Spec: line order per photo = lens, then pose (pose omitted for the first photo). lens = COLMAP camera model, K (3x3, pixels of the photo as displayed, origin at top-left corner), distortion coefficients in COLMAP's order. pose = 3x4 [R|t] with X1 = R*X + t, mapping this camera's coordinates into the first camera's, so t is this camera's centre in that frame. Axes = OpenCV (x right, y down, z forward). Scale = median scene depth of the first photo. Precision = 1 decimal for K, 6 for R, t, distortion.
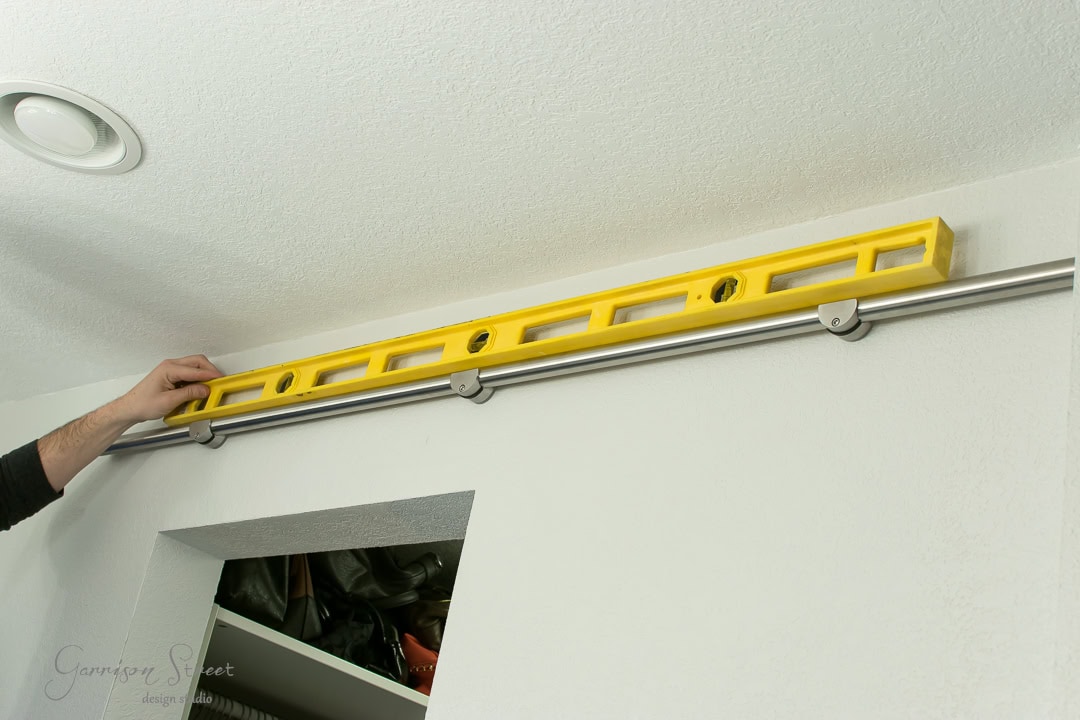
lens RADIAL K [[1638.3, 0, 540.0], [0, 1638.3, 360.0], [0, 0, 1]] dist [0.029362, 0.085356]
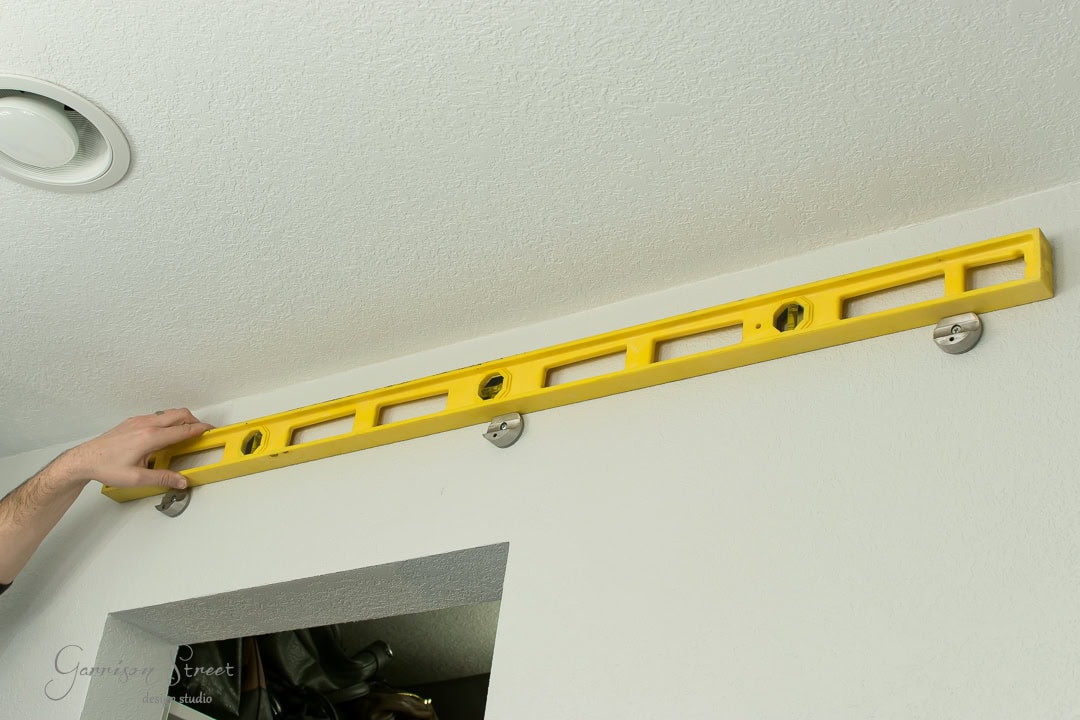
lens RADIAL K [[1638.3, 0, 540.0], [0, 1638.3, 360.0], [0, 0, 1]] dist [0.029362, 0.085356]
pose [[0.992796, -0.010130, 0.119389, -0.128922], [0.019273, 0.996946, -0.075684, 0.048918], [-0.118257, 0.077439, 0.989959, 0.109440]]
